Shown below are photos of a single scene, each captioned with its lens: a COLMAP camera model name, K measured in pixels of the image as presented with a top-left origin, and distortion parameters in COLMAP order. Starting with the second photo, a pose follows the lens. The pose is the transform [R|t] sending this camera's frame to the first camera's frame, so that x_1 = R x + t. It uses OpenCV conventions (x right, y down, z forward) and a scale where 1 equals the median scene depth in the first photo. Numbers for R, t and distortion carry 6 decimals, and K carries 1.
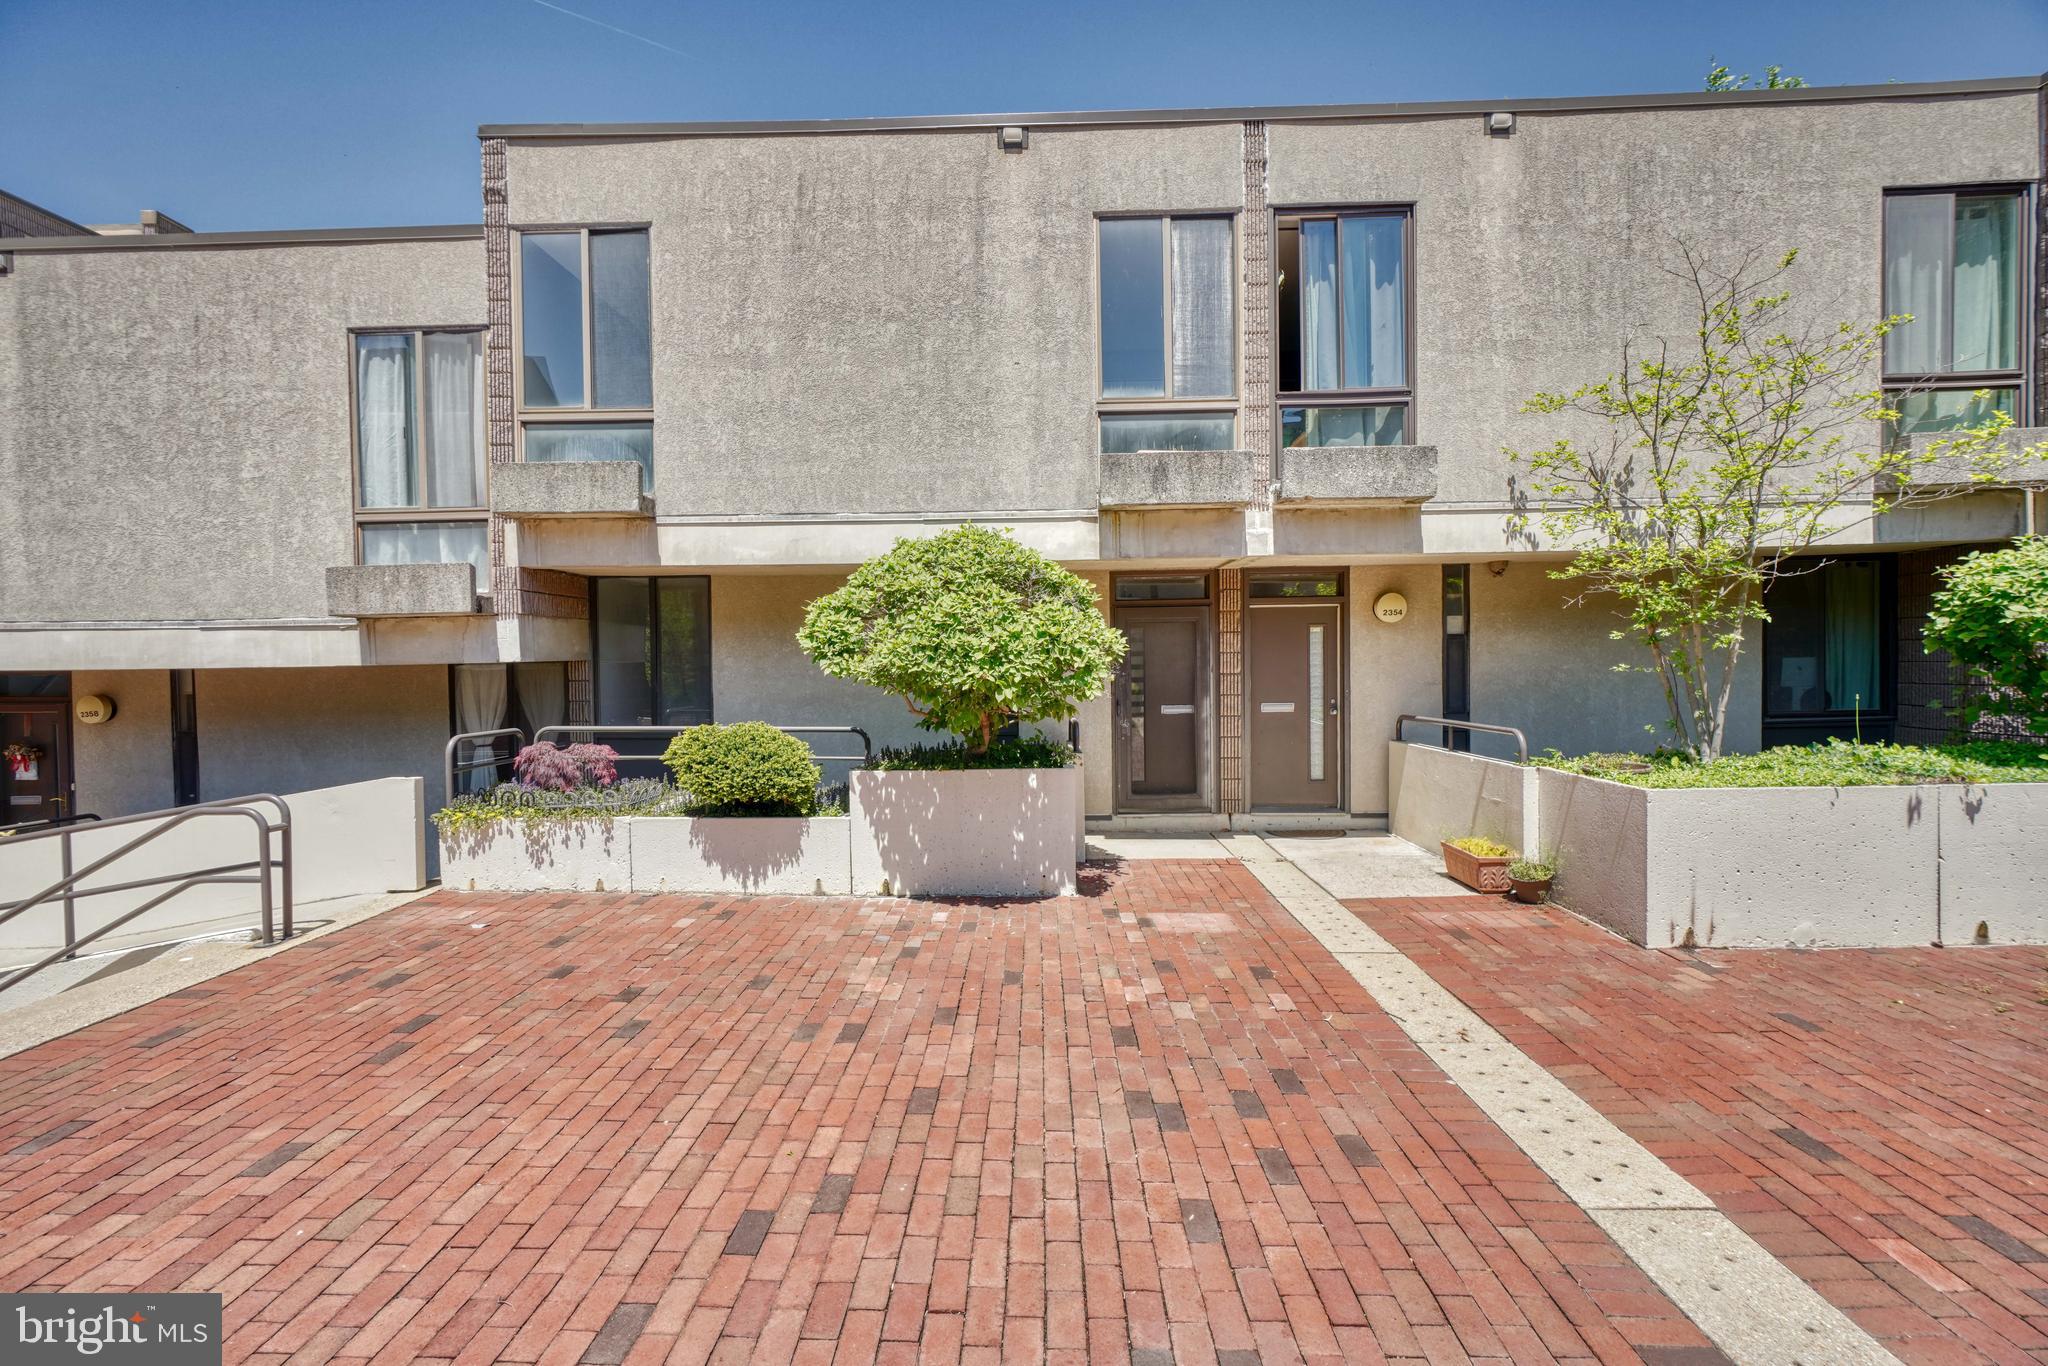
lens RADIAL K [[905.5, 0, 1001.3], [0, 905.5, 680.7], [0, 0, 1]] dist [-0.014625, 0.006391]
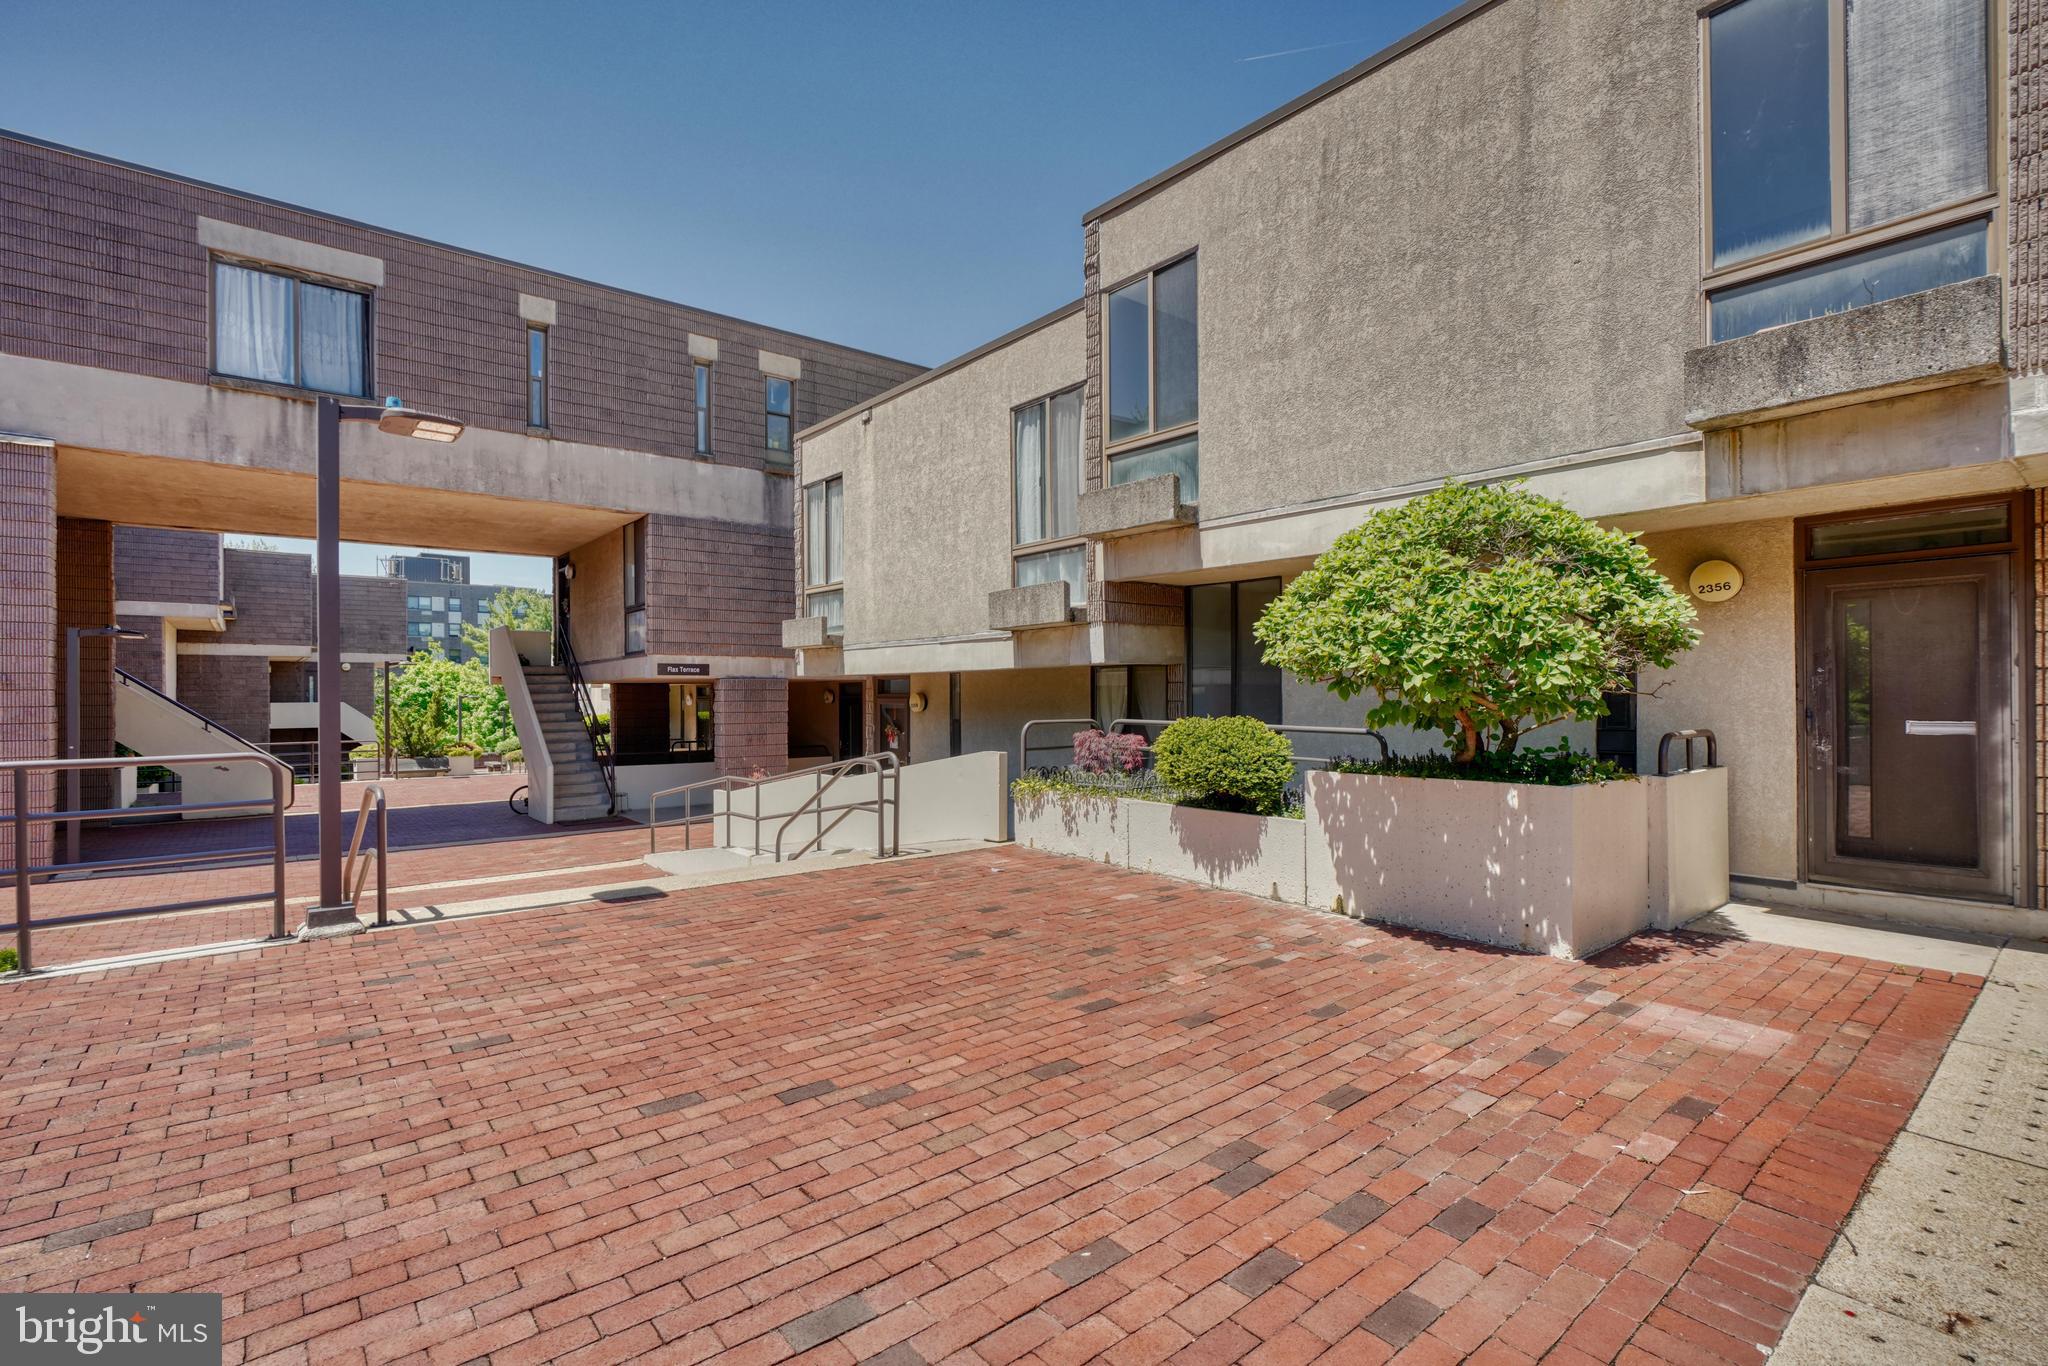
lens RADIAL K [[926.6, 0, 1012.2], [0, 926.6, 689.2], [0, 0, 1]] dist [-0.011787, 0.007361]
pose [[0.661715, 0.004985, -0.749739, 0.294213], [-0.018829, 0.999773, -0.009971, 0.028393], [0.749519, 0.020714, 0.661659, 0.133407]]
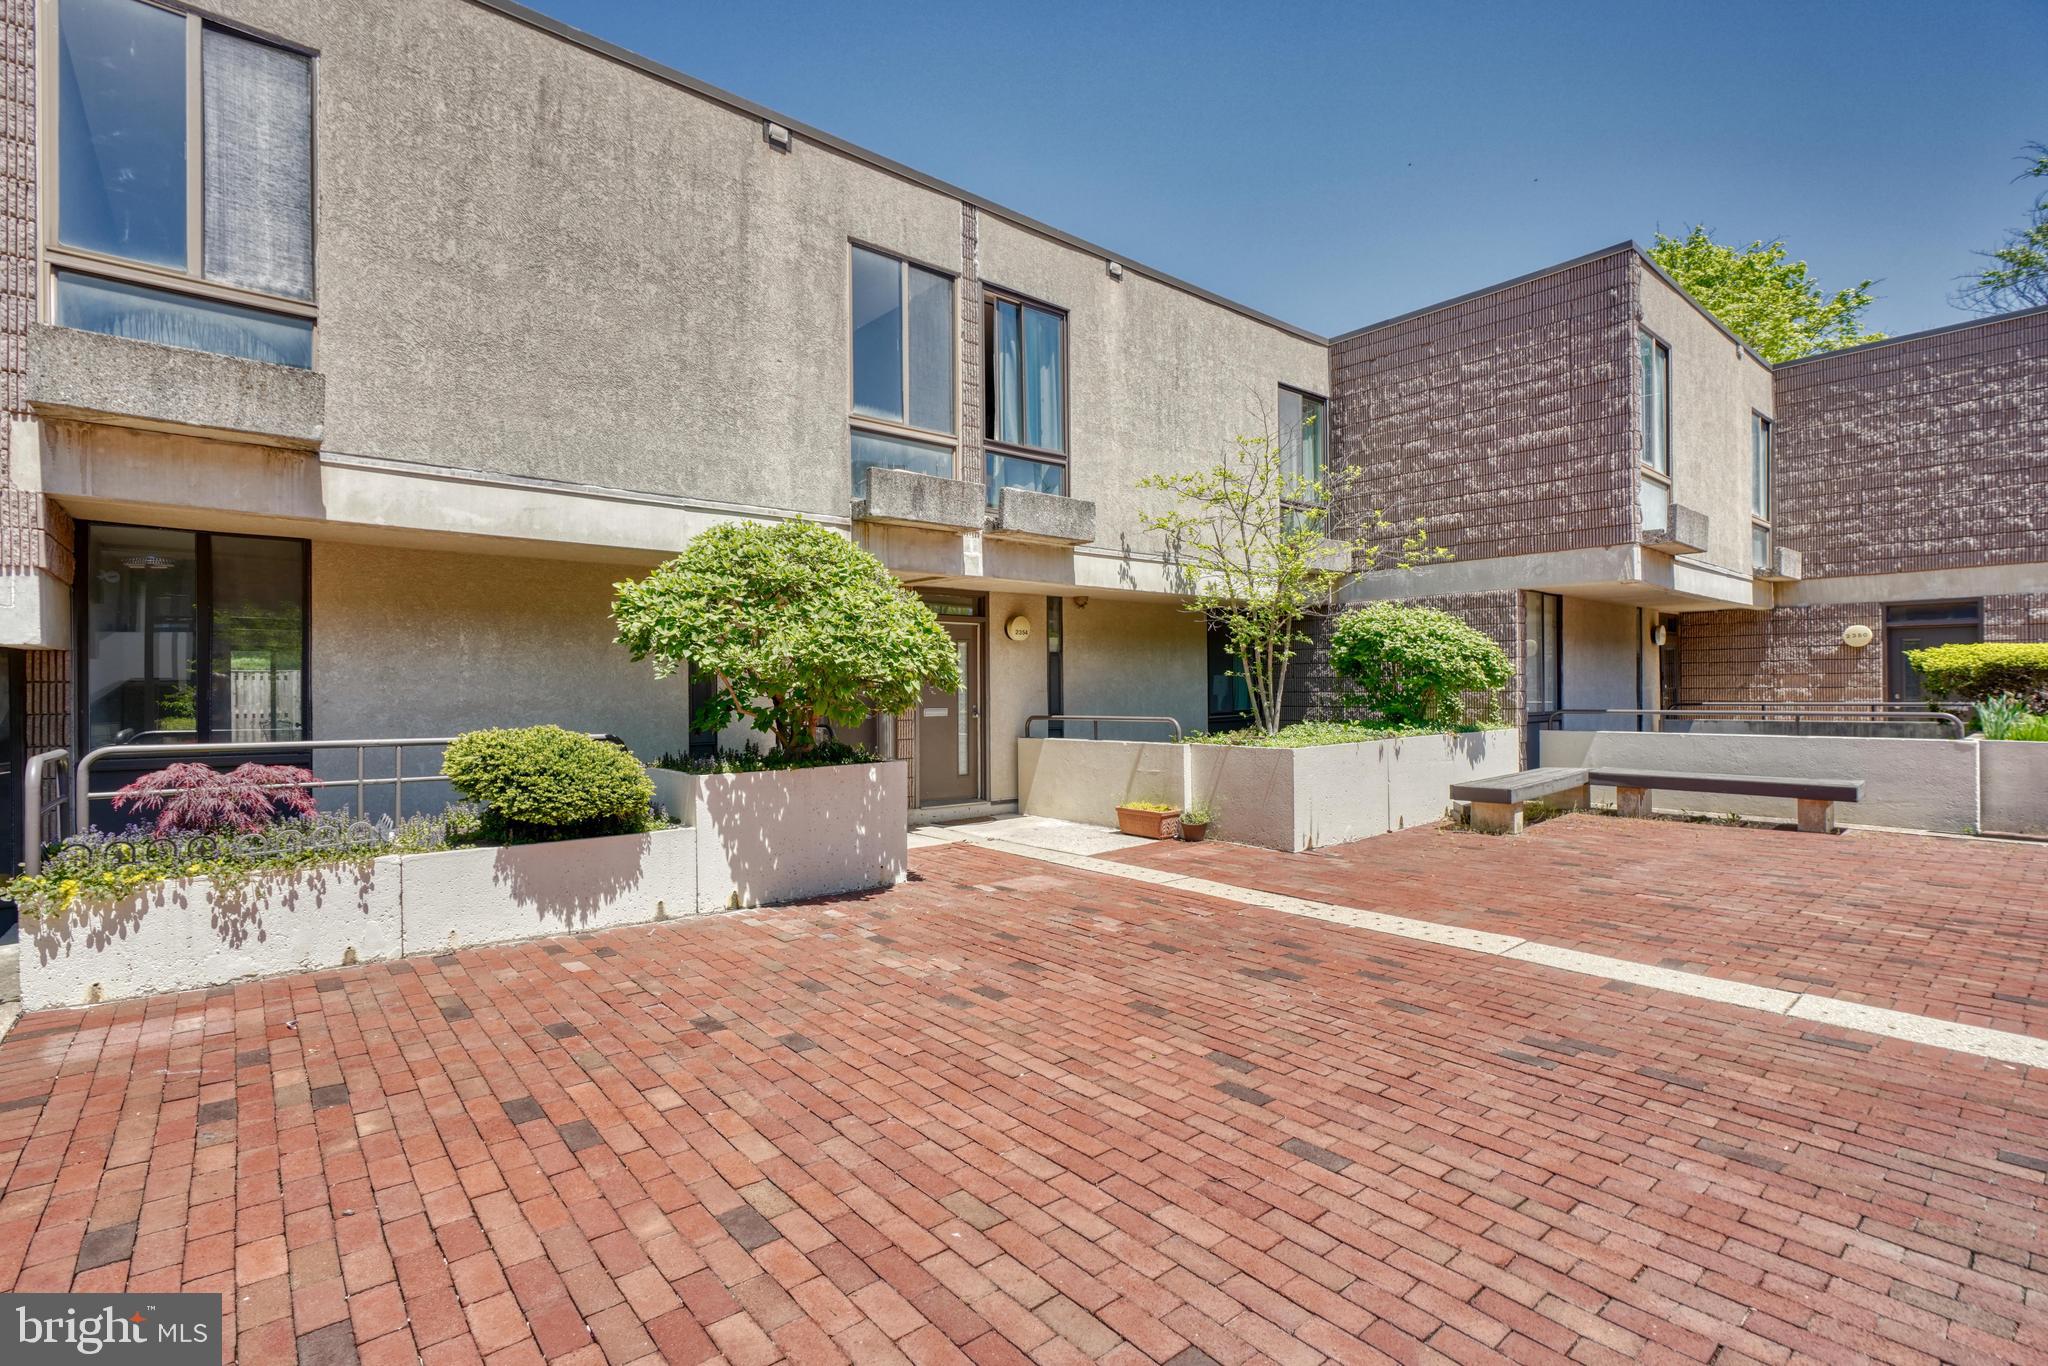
lens RADIAL K [[934.0, 0, 989.4], [0, 934.0, 682.8], [0, 0, 1]] dist [-0.018022, 0.008757]
pose [[0.753746, 0.010697, 0.657079, -0.483351], [0.011908, 0.999481, -0.029931, 0.033998], [-0.657058, 0.030385, 0.753227, 0.095299]]
